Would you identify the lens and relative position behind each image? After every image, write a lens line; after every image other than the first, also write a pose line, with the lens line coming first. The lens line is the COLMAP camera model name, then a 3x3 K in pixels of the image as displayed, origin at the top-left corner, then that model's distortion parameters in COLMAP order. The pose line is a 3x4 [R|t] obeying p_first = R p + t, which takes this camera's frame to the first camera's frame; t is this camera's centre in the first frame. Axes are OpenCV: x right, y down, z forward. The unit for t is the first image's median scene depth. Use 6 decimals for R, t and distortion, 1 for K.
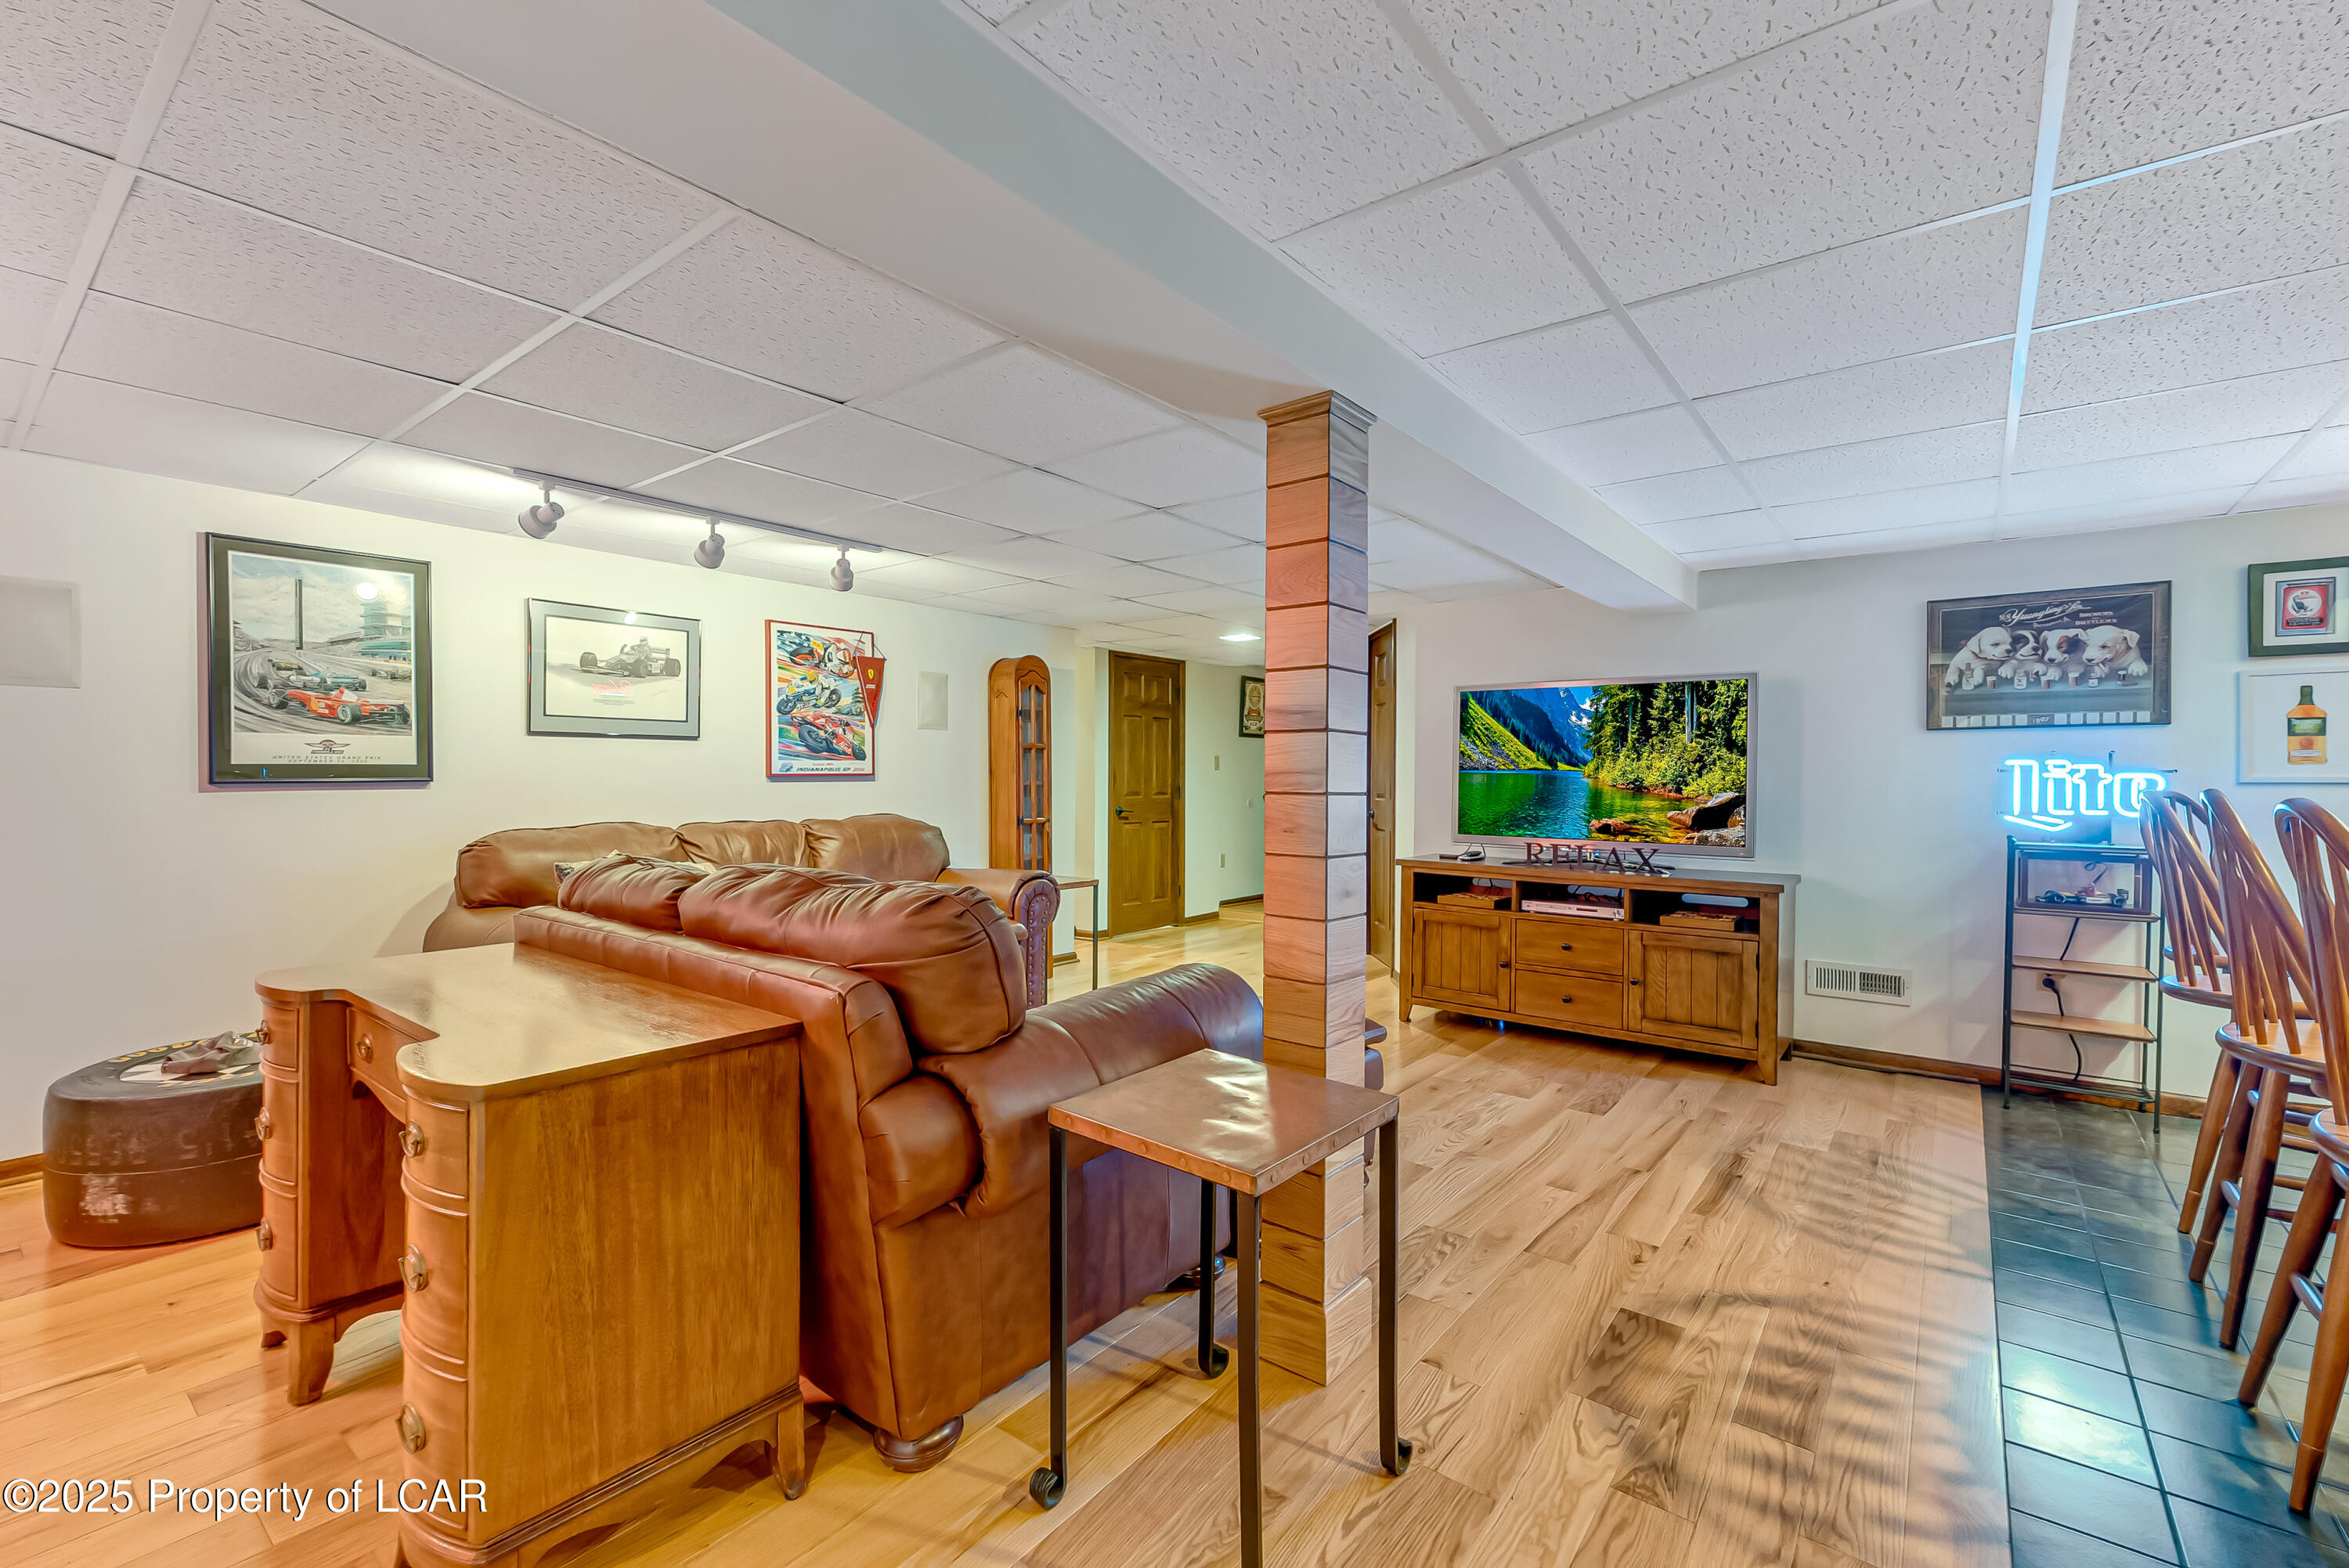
lens RADIAL K [[992.2, 0, 1165.2], [0, 992.2, 795.3], [0, 0, 1]] dist [0.005714, 0.000233]
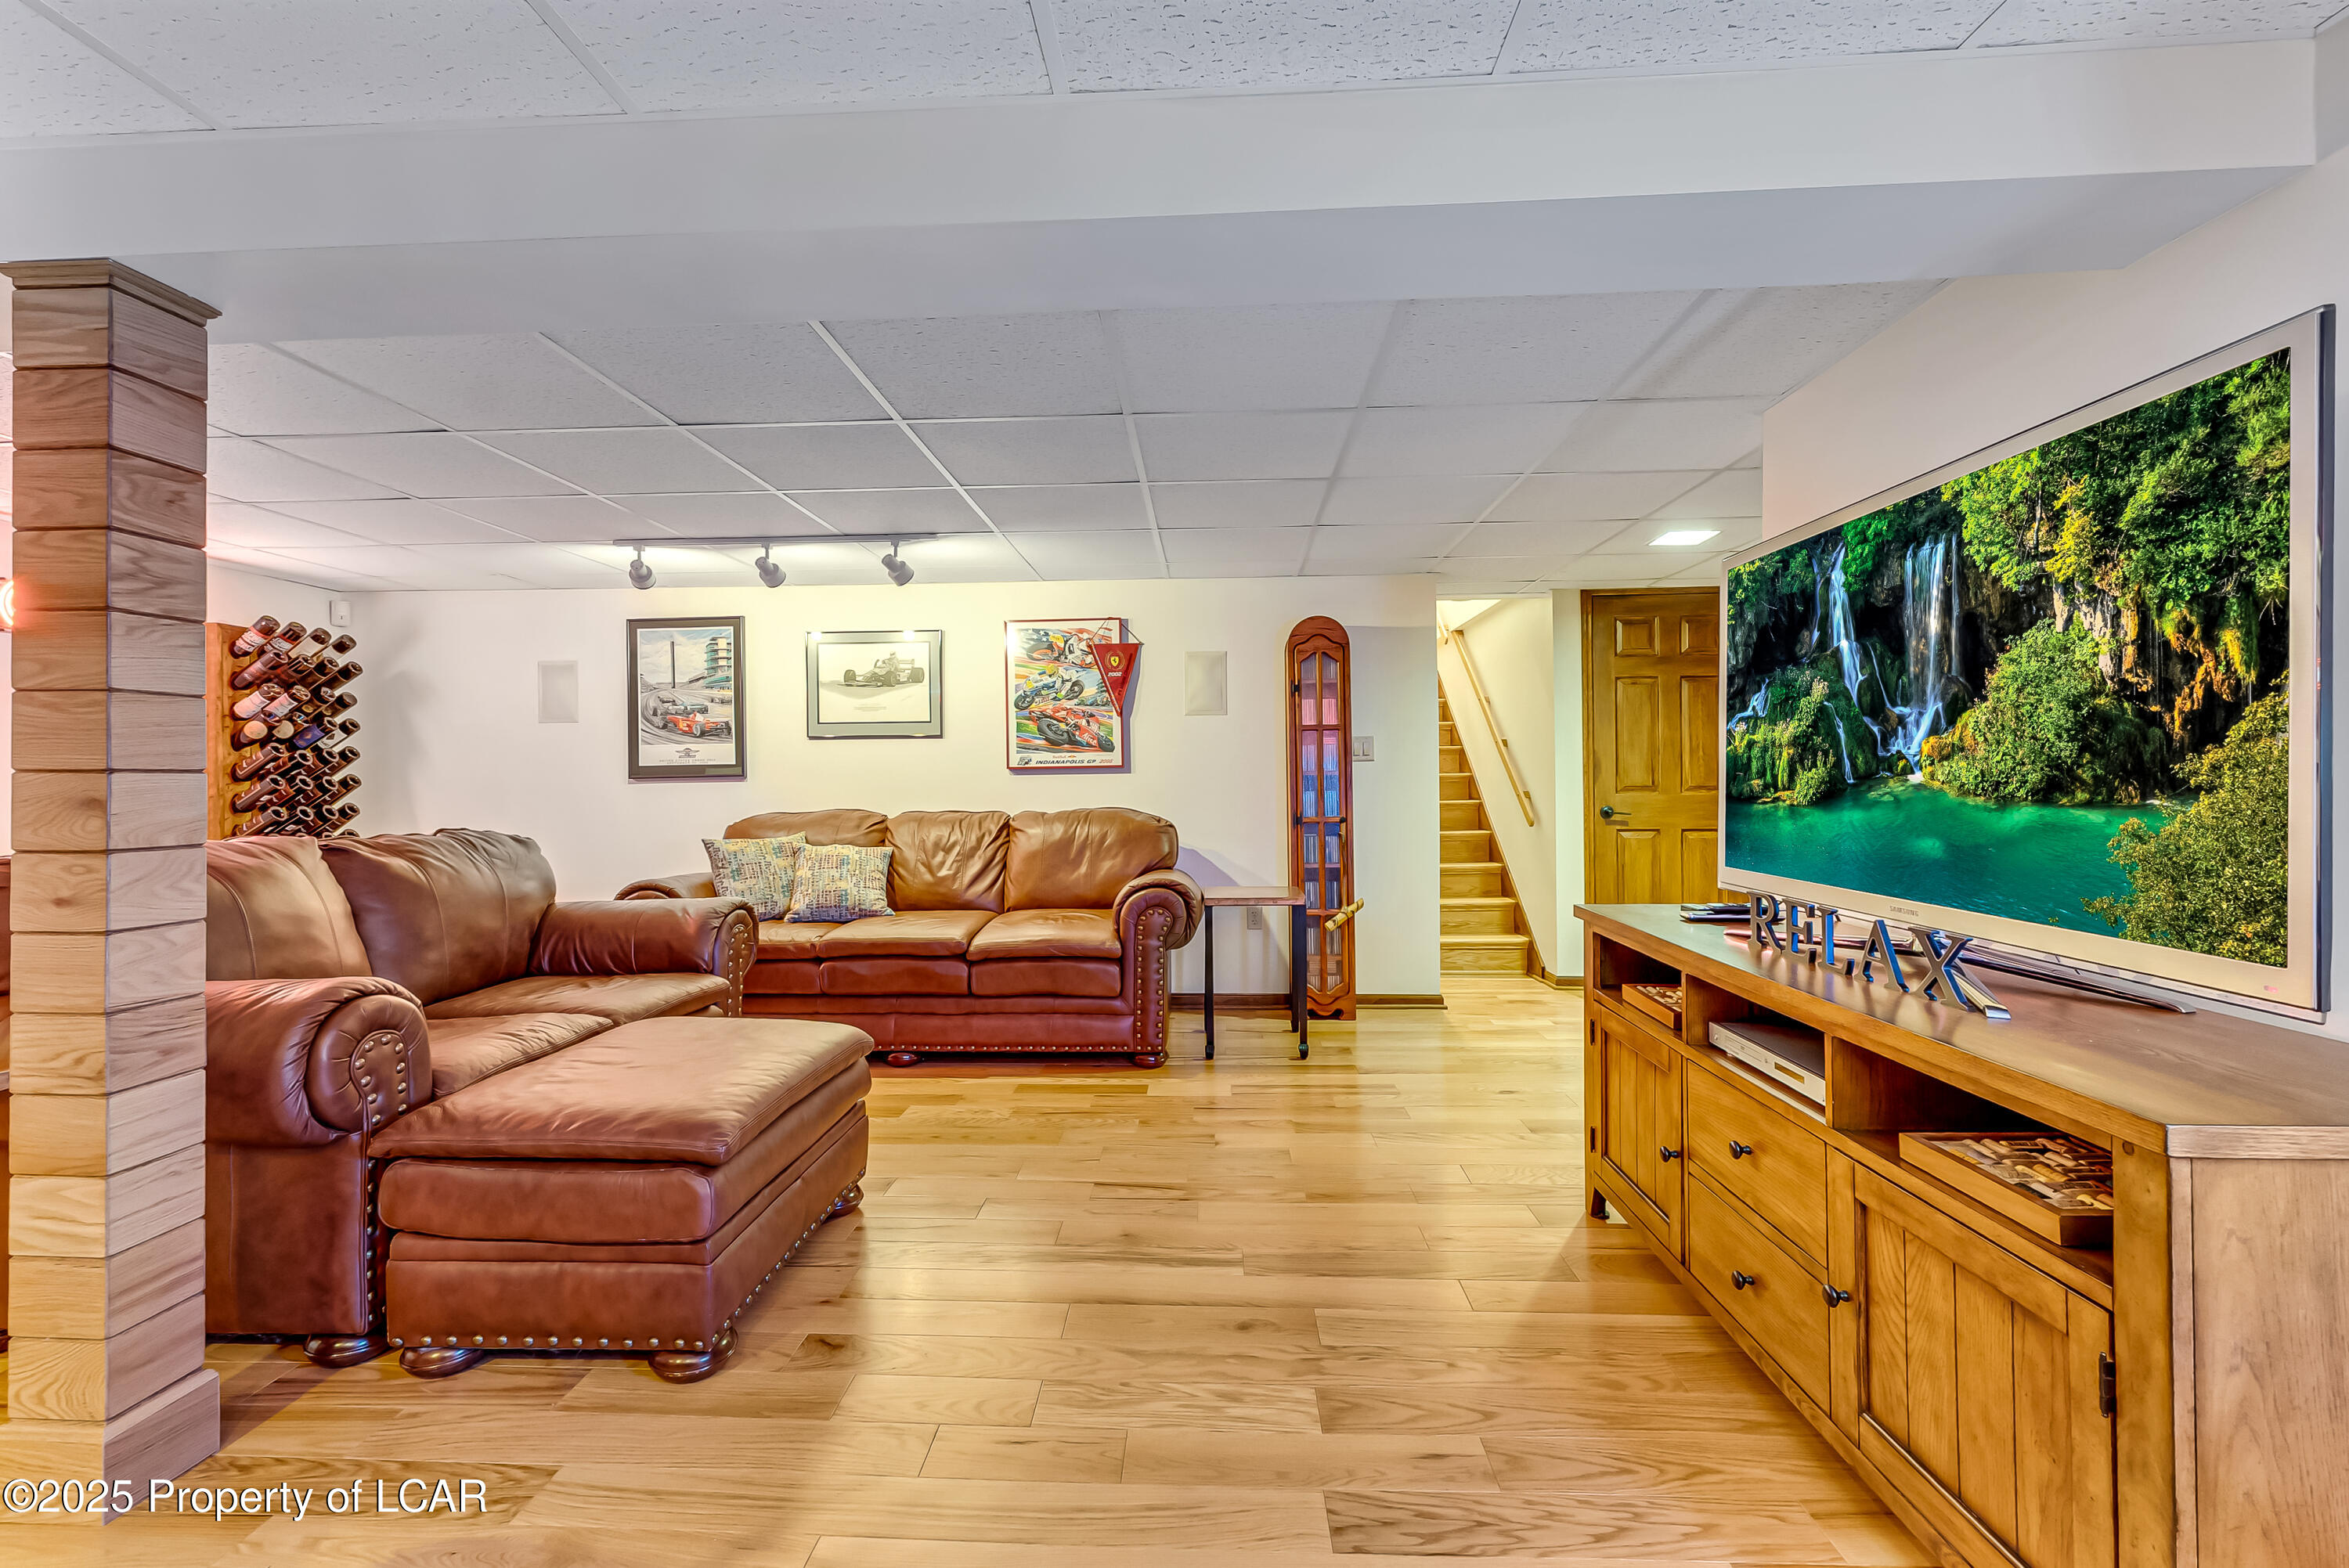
lens RADIAL K [[992.2, 0, 1189.8], [0, 992.2, 786.5], [0, 0, 1]] dist [0.005714, 0.000233]
pose [[0.590598, -0.003490, -0.806958, 0.659452], [-0.004020, 0.999966, -0.007266, 0.006742], [0.806956, 0.007536, 0.590563, 0.628247]]
